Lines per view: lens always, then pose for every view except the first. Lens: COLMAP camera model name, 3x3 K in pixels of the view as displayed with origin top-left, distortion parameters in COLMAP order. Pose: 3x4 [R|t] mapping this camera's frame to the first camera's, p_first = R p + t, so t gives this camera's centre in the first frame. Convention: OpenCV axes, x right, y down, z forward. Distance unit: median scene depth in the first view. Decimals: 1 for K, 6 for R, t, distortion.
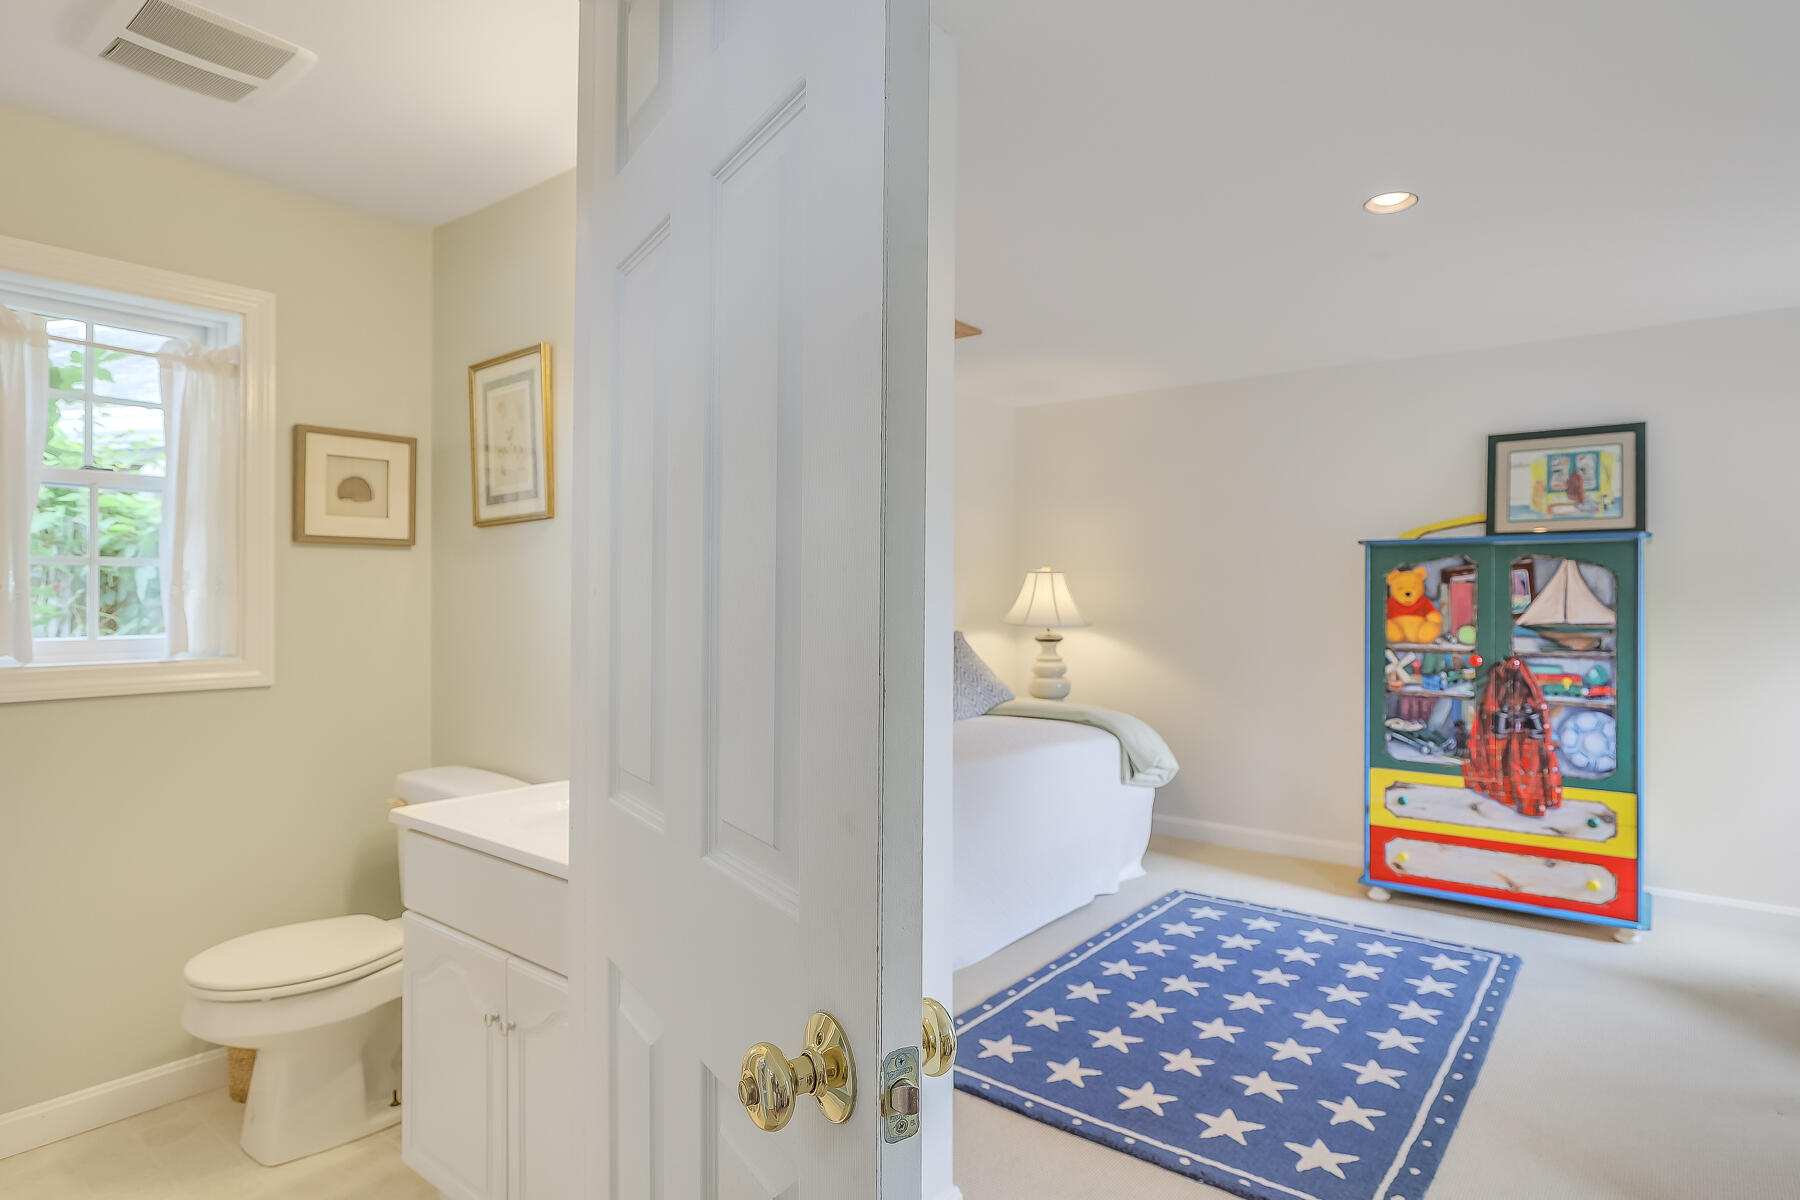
lens RADIAL K [[984.3, 0, 891.1], [0, 984.3, 600.9], [0, 0, 1]] dist [-0.006389, 0.002945]
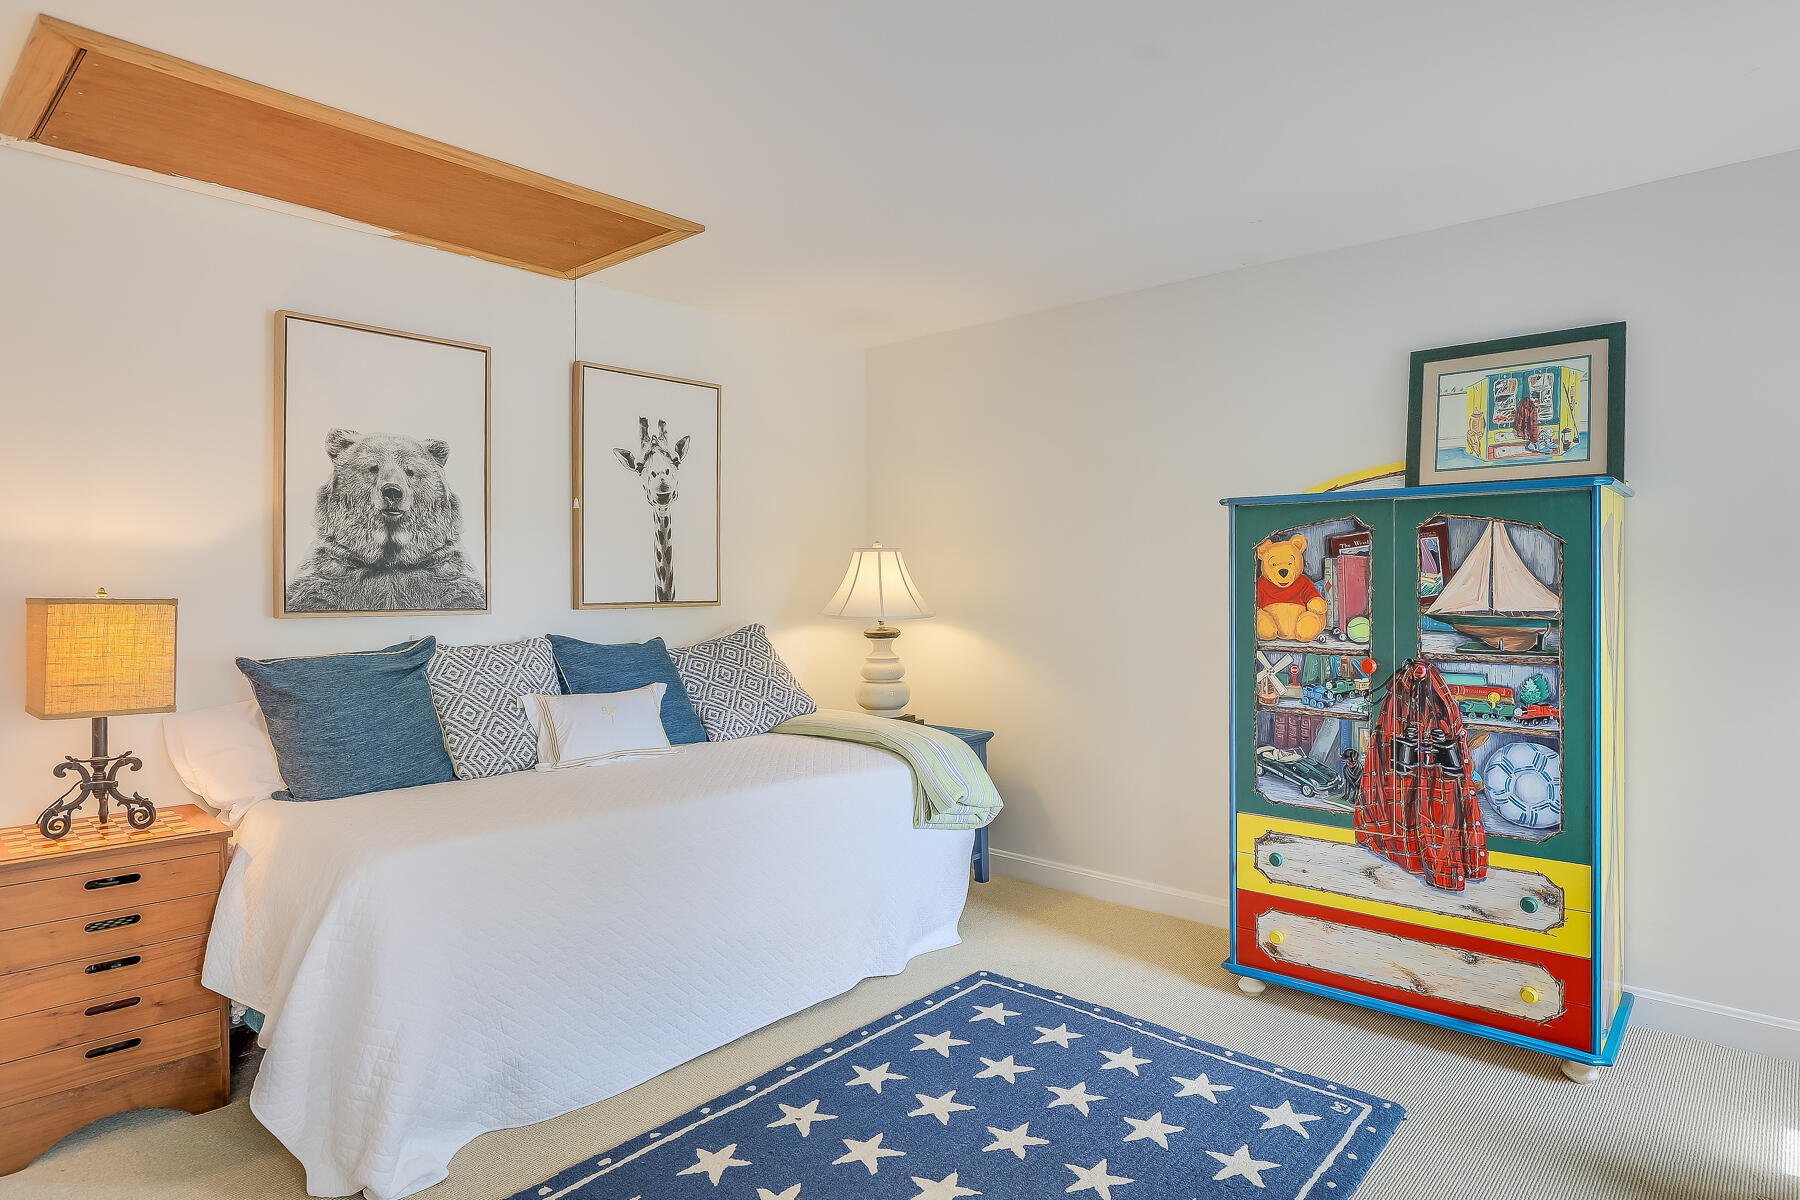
lens RADIAL K [[984.3, 0, 907.4], [0, 984.3, 596.1], [0, 0, 1]] dist [-0.006389, 0.002945]
pose [[0.998041, -0.008194, -0.062021, 0.296842], [0.008787, 0.999918, 0.009292, 0.001222], [0.061940, -0.009818, 0.998032, 0.265514]]
